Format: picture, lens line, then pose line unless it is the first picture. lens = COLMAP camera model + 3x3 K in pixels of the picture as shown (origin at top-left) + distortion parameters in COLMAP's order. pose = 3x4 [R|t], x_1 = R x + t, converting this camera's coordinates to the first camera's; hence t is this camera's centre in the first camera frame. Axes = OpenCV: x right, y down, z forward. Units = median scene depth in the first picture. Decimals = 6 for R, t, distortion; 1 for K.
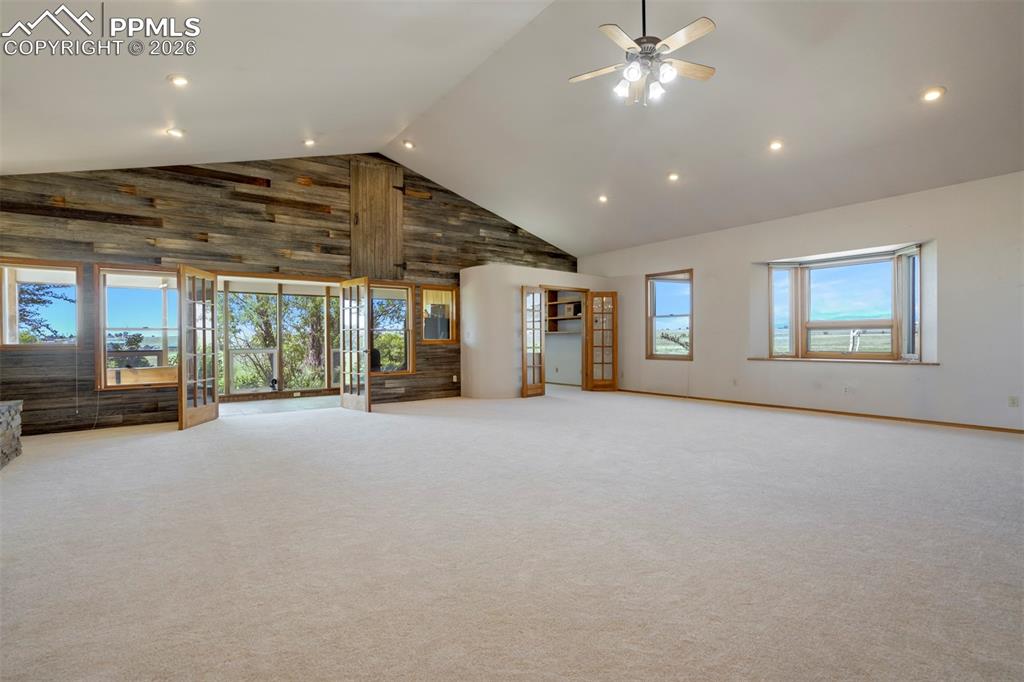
lens RADIAL K [[471.9, 0, 511.3], [0, 471.9, 336.6], [0, 0, 1]] dist [-0.044297, 0.023146]
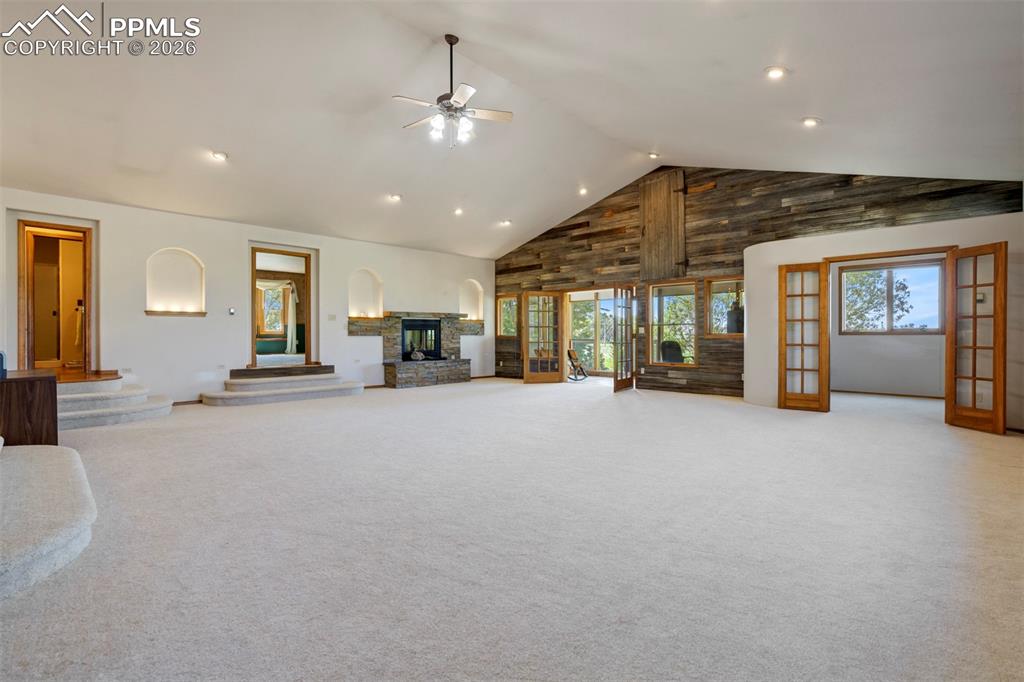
lens RADIAL K [[471.9, 0, 511.3], [0, 471.9, 336.6], [0, 0, 1]] dist [-0.044297, 0.023146]
pose [[0.164011, 0.011399, -0.986393, 0.752822], [0.006423, 0.999900, 0.012623, -0.002680], [0.986438, -0.008406, 0.163921, 0.457355]]
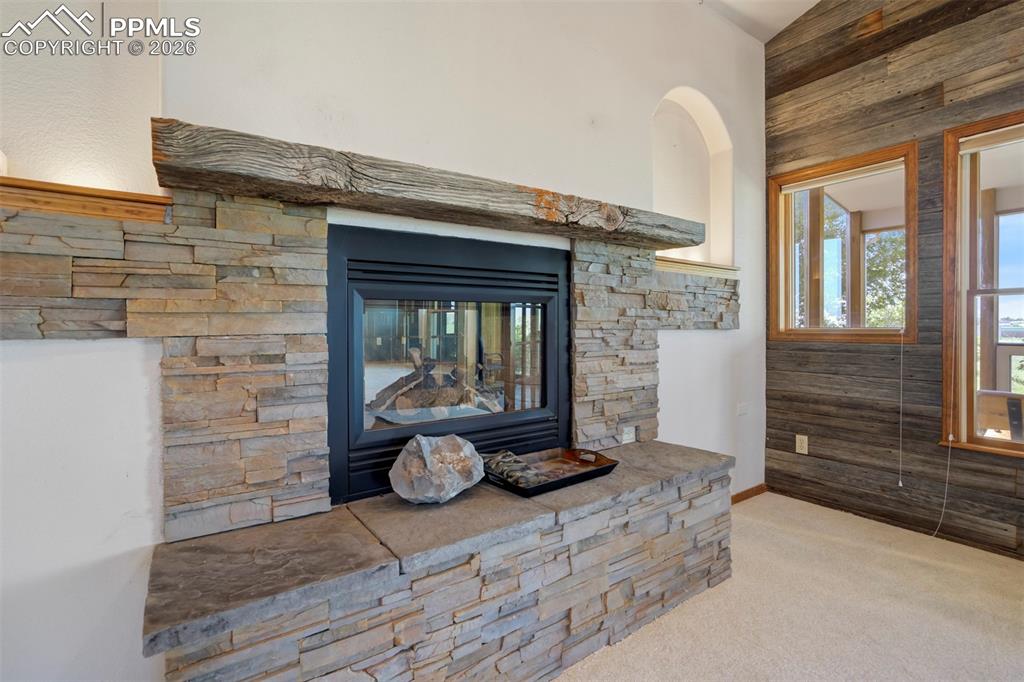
lens RADIAL K [[471.9, 0, 511.3], [0, 471.9, 336.6], [0, 0, 1]] dist [-0.044297, 0.023146]
pose [[-0.023830, 0.025385, -0.999394, -0.347751], [0.009177, 0.999641, 0.025173, 0.005493], [0.999674, -0.008572, -0.024055, 0.451658]]
